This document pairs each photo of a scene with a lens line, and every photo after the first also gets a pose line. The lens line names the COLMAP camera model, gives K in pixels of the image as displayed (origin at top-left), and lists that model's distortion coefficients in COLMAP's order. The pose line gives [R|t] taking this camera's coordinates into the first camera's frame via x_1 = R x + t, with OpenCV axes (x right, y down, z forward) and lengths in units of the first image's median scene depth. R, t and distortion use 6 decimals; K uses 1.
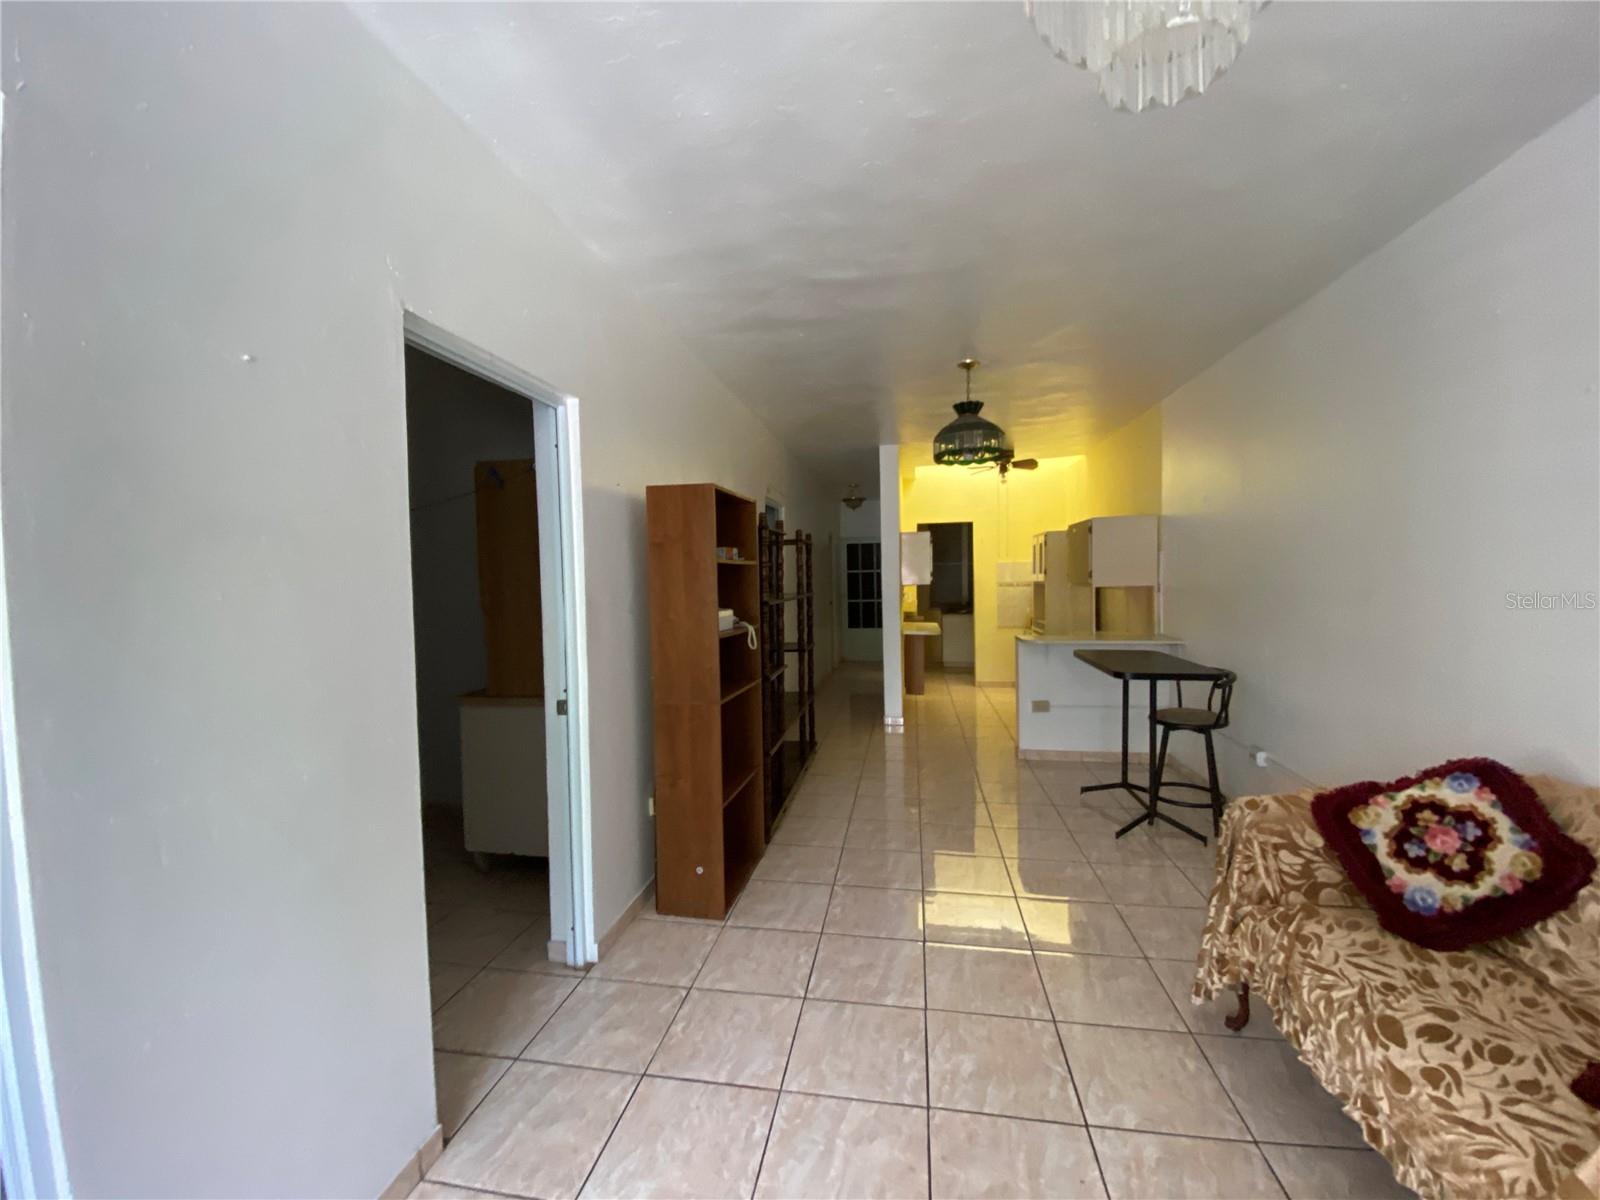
lens RADIAL K [[647.8, 0, 804.6], [0, 647.8, 600.3], [0, 0, 1]] dist [0.001283, -0.008021]
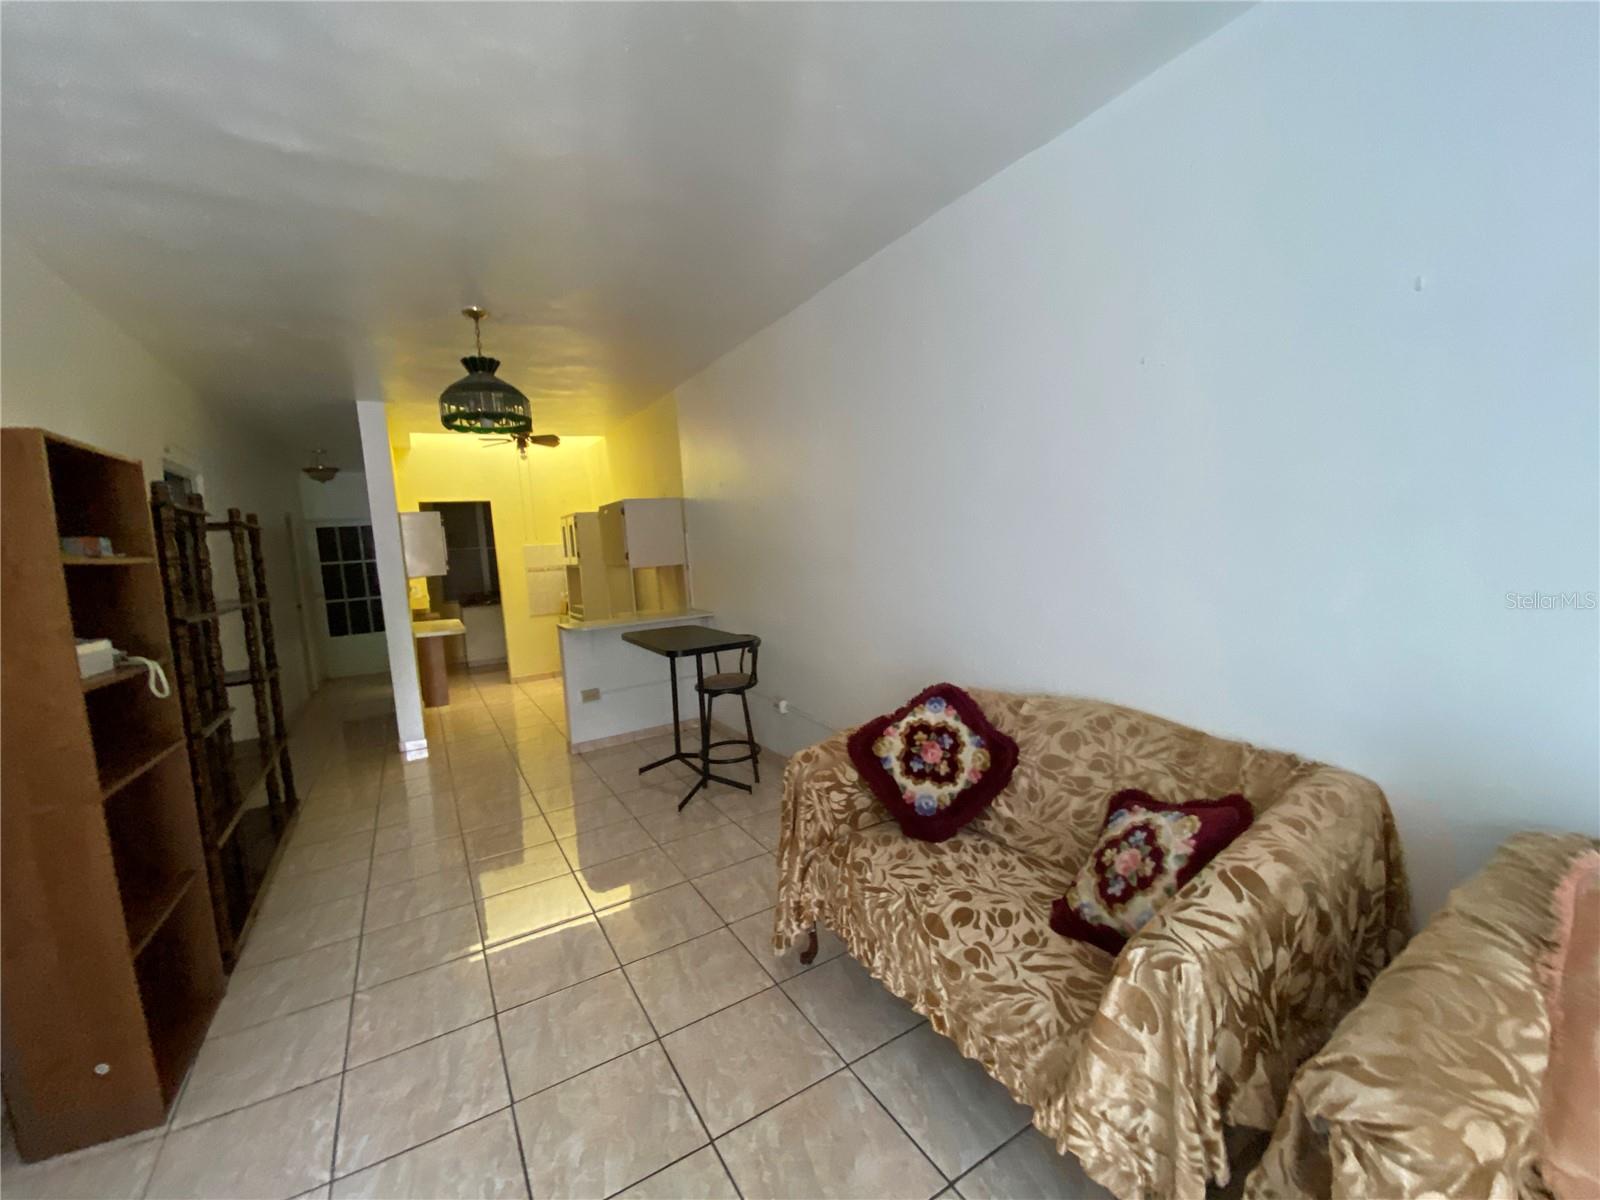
lens RADIAL K [[643.6, 0, 800.0], [0, 643.6, 600.0], [0, 0, 1]] dist [0.027682, -0.024542]
pose [[0.760359, -0.086837, 0.643672, -0.003230], [0.068693, 0.996216, 0.053252, -0.009294], [-0.645860, 0.003725, 0.763447, 0.108533]]
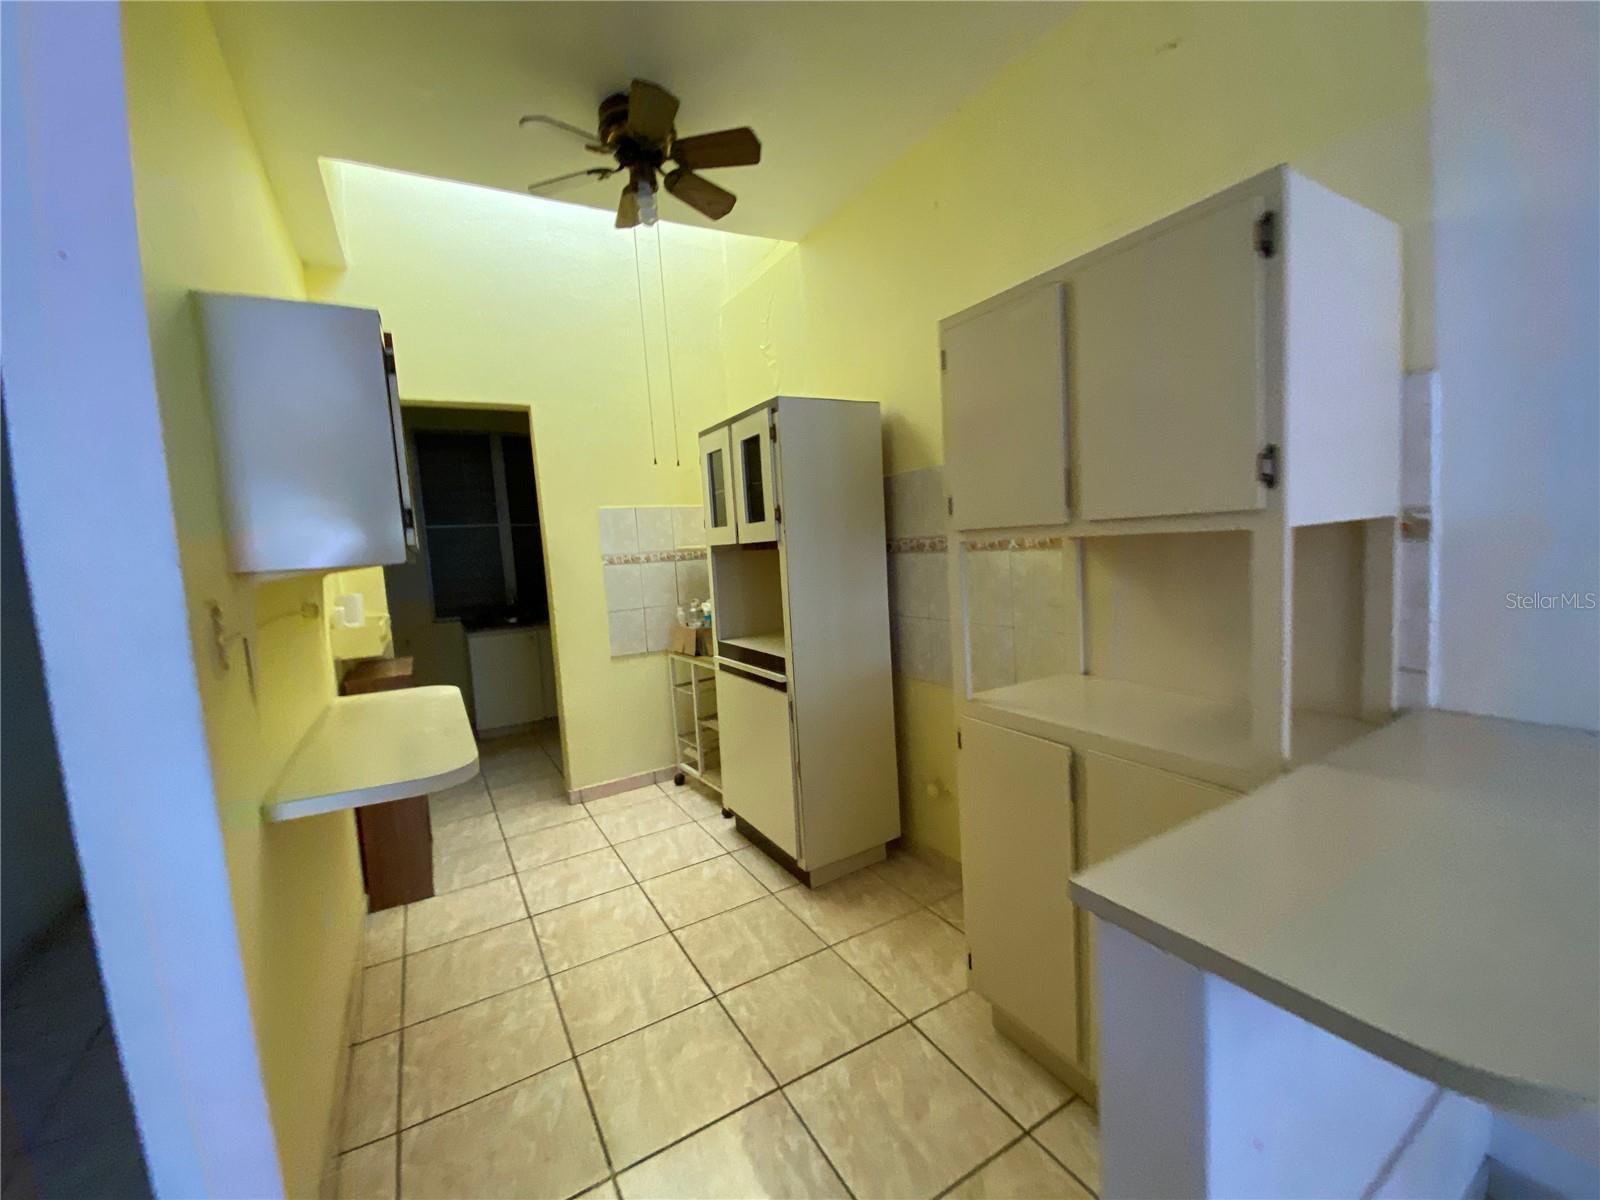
lens RADIAL K [[647.8, 0, 804.6], [0, 647.8, 600.3], [0, 0, 1]] dist [0.001283, -0.008021]
pose [[0.760468, -0.086251, 0.643621, 0.273957], [0.066790, 0.996272, 0.054594, -0.027974], [-0.645931, 0.001471, 0.763394, 1.329038]]
